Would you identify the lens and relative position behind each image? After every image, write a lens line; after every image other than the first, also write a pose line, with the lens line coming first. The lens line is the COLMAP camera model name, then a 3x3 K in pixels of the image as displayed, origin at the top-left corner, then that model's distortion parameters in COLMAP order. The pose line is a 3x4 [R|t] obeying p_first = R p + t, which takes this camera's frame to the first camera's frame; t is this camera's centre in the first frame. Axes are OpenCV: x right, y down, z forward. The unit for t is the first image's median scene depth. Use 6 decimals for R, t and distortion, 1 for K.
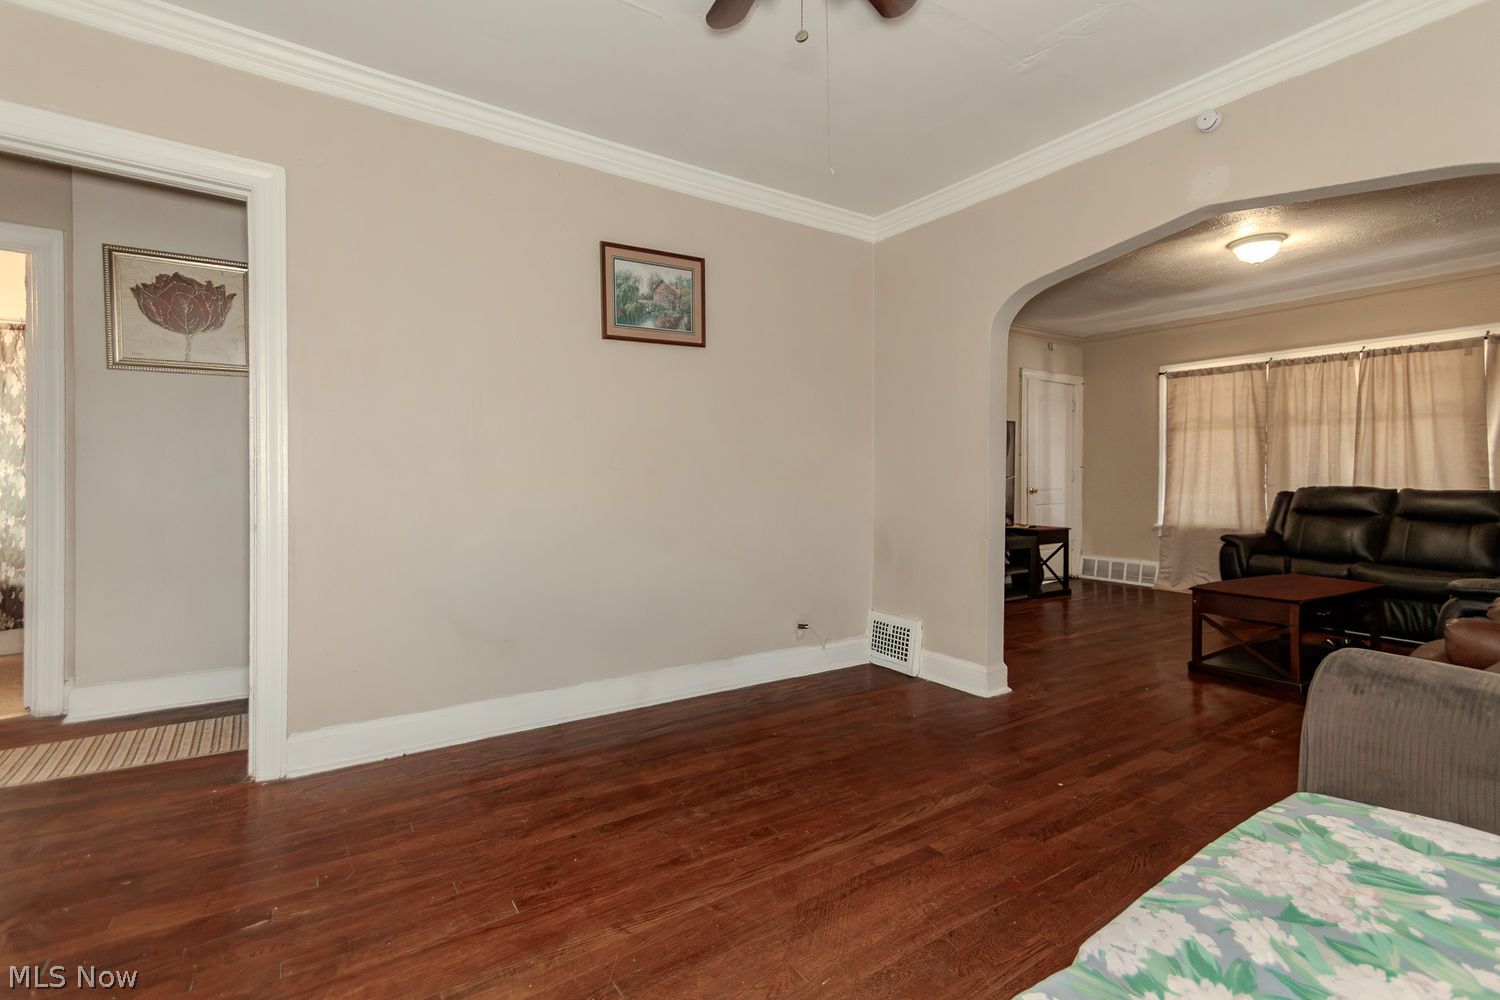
lens RADIAL K [[696.2, 0, 729.8], [0, 696.2, 482.8], [0, 0, 1]] dist [0.013270, -0.002555]
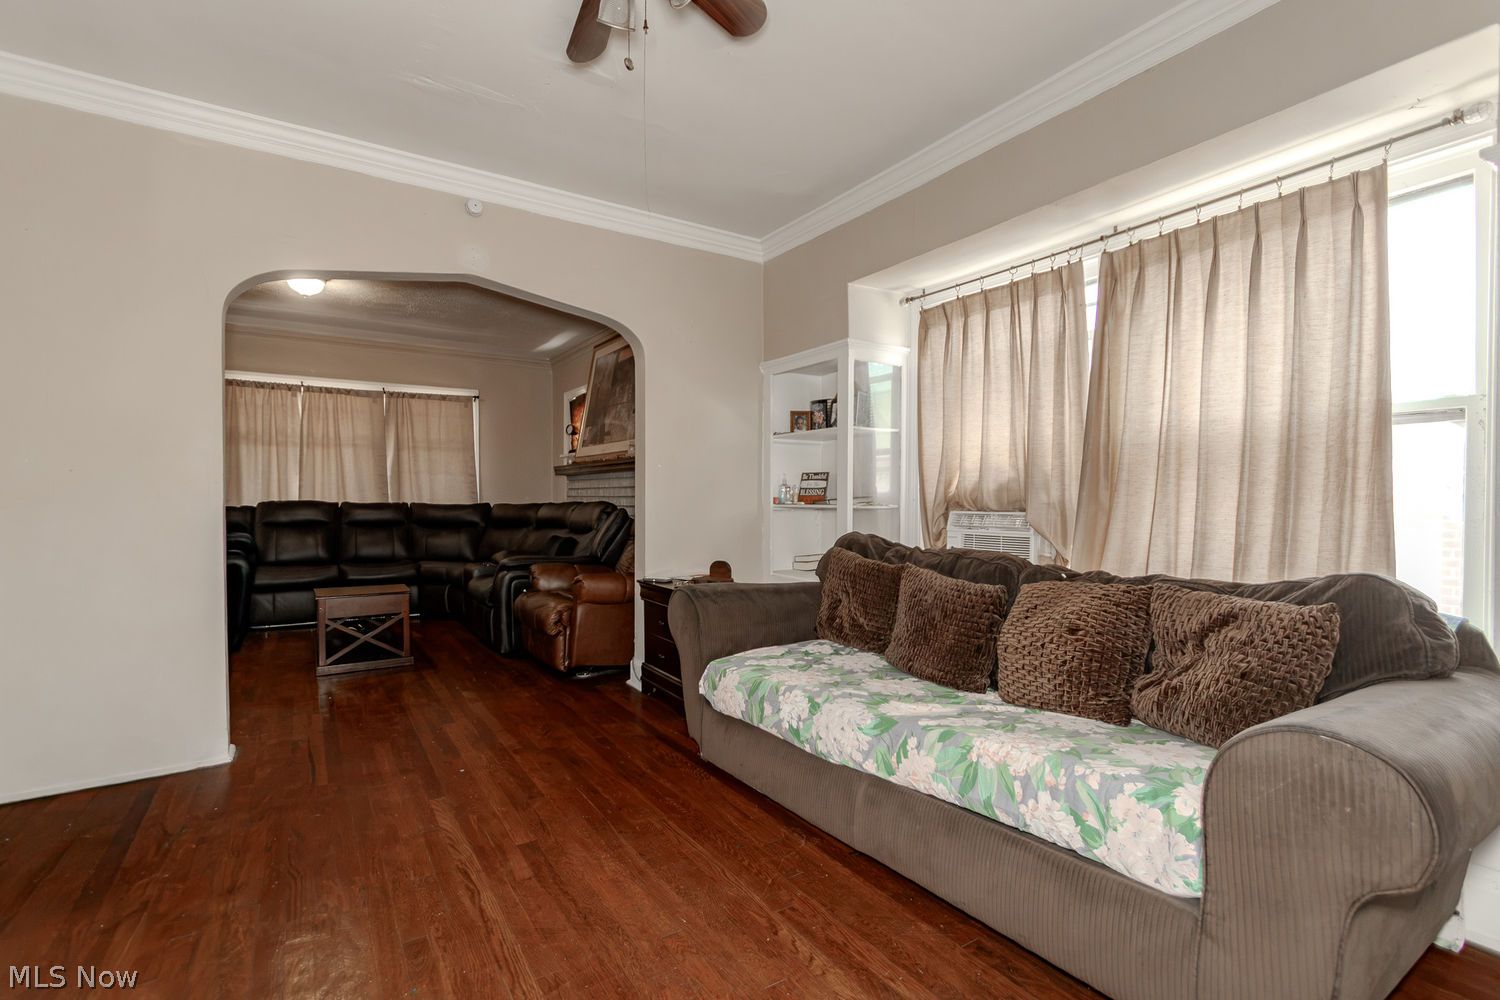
lens RADIAL K [[696.2, 0, 760.7], [0, 696.2, 511.0], [0, 0, 1]] dist [0.013270, -0.002555]
pose [[-0.001347, -0.021772, 0.999762, -0.272988], [0.004906, 0.999751, 0.021779, 0.000786], [-0.999987, 0.004934, -0.001240, 0.233805]]
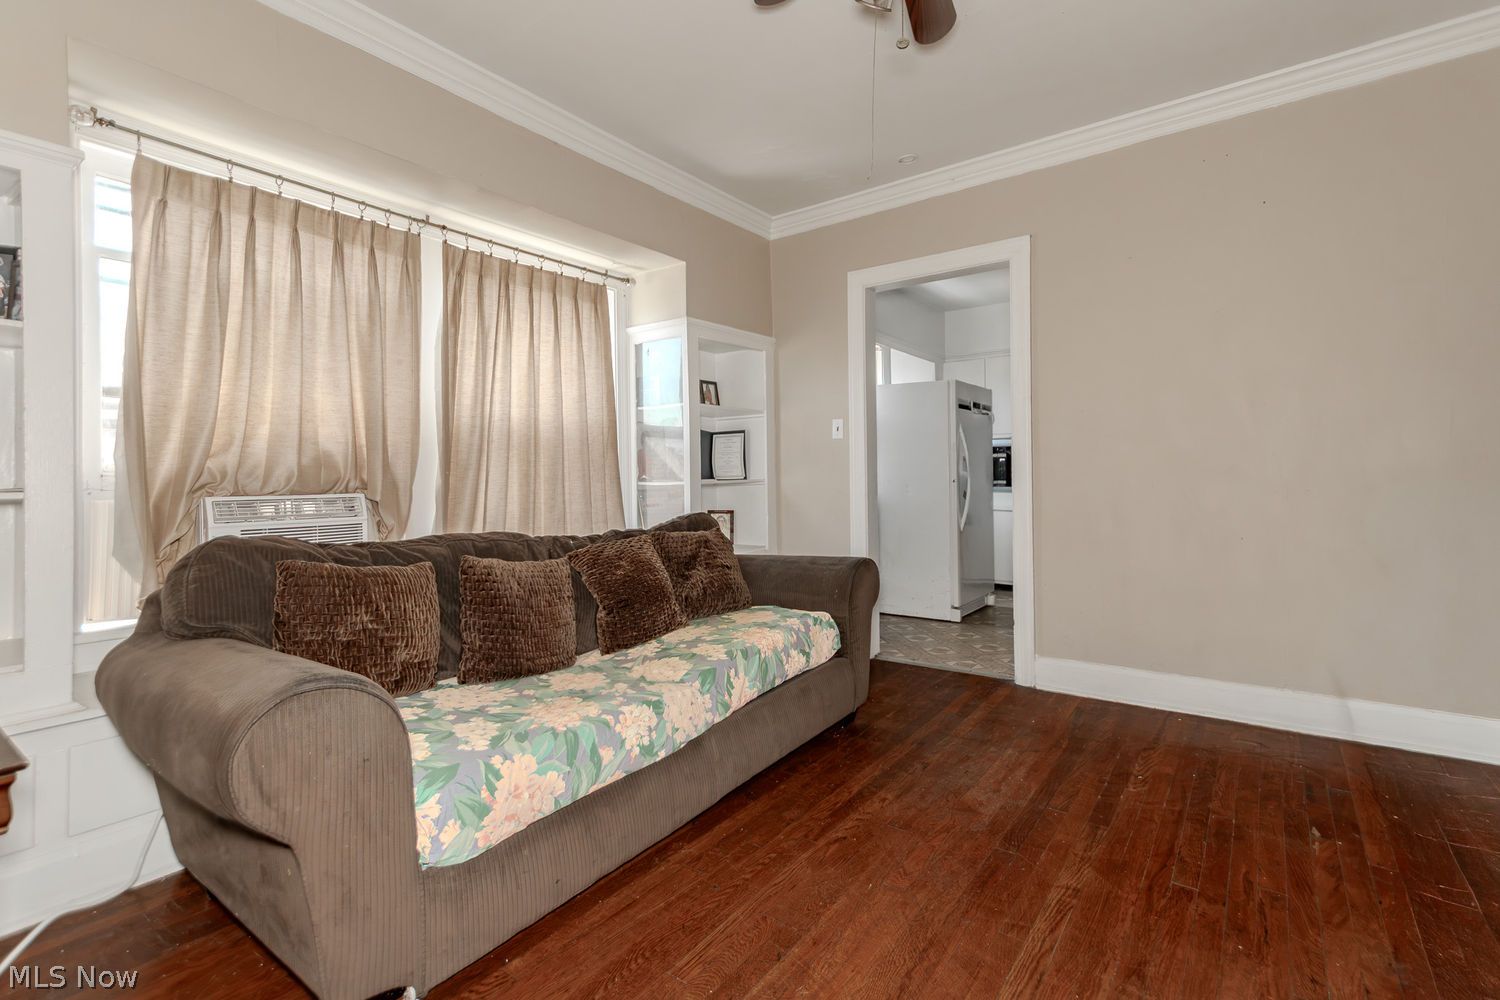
lens RADIAL K [[696.2, 0, 726.0], [0, 696.2, 482.1], [0, 0, 1]] dist [0.013270, -0.002555]
pose [[-0.944824, 0.009369, -0.327445, 0.200520], [0.007262, 0.999944, 0.007659, 0.005017], [0.327499, 0.004858, -0.944839, 0.546380]]
